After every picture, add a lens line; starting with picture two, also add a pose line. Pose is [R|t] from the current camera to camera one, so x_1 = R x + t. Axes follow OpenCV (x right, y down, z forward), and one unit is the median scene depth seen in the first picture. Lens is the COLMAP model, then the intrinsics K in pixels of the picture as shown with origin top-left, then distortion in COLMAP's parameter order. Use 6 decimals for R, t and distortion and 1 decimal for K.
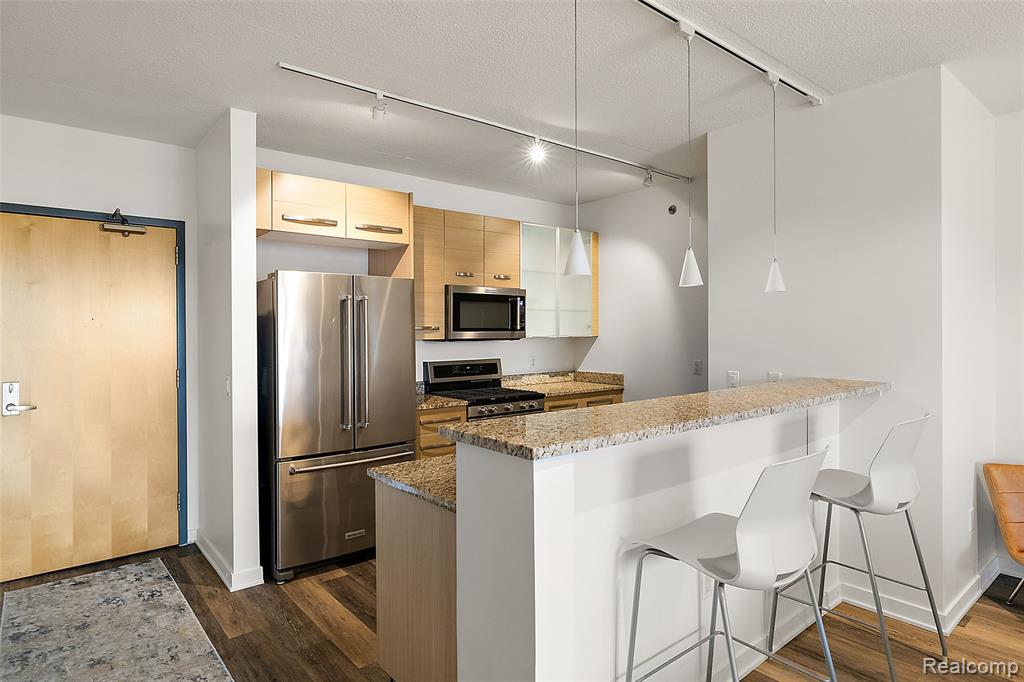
lens RADIAL K [[579.0, 0, 513.8], [0, 579.0, 331.9], [0, 0, 1]] dist [-0.002910, -0.000494]
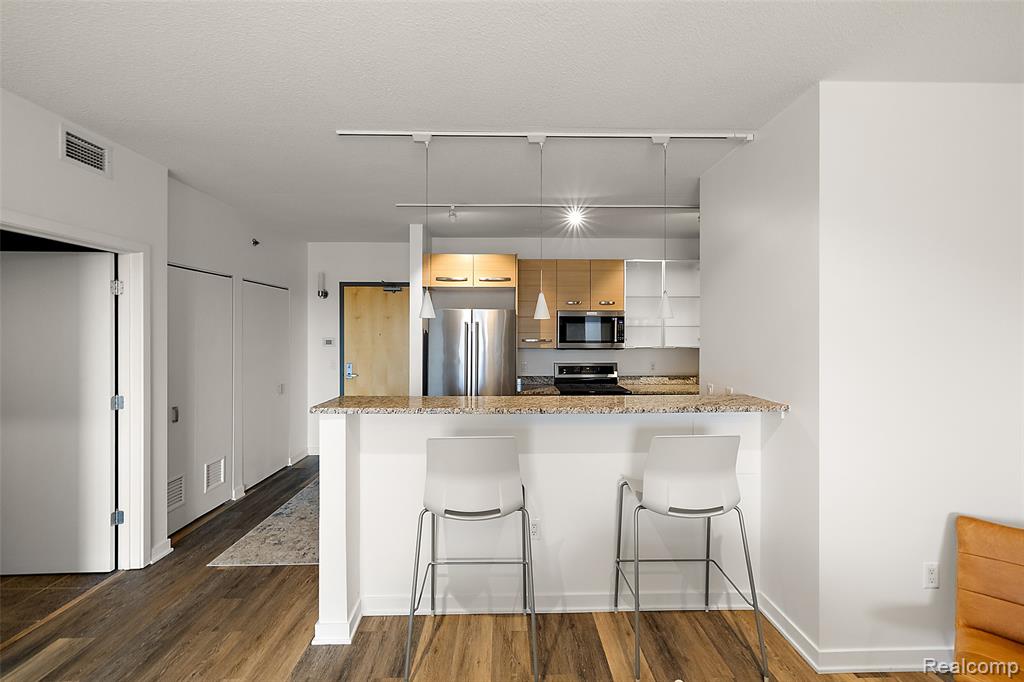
lens RADIAL K [[442.7, 0, 518.3], [0, 442.7, 334.6], [0, 0, 1]] dist [0.000733, 0.000245]
pose [[0.781045, 0.006370, -0.624442, 0.507812], [-0.006815, 0.999975, 0.001675, -0.022857], [0.624437, 0.002947, 0.781070, 0.065901]]
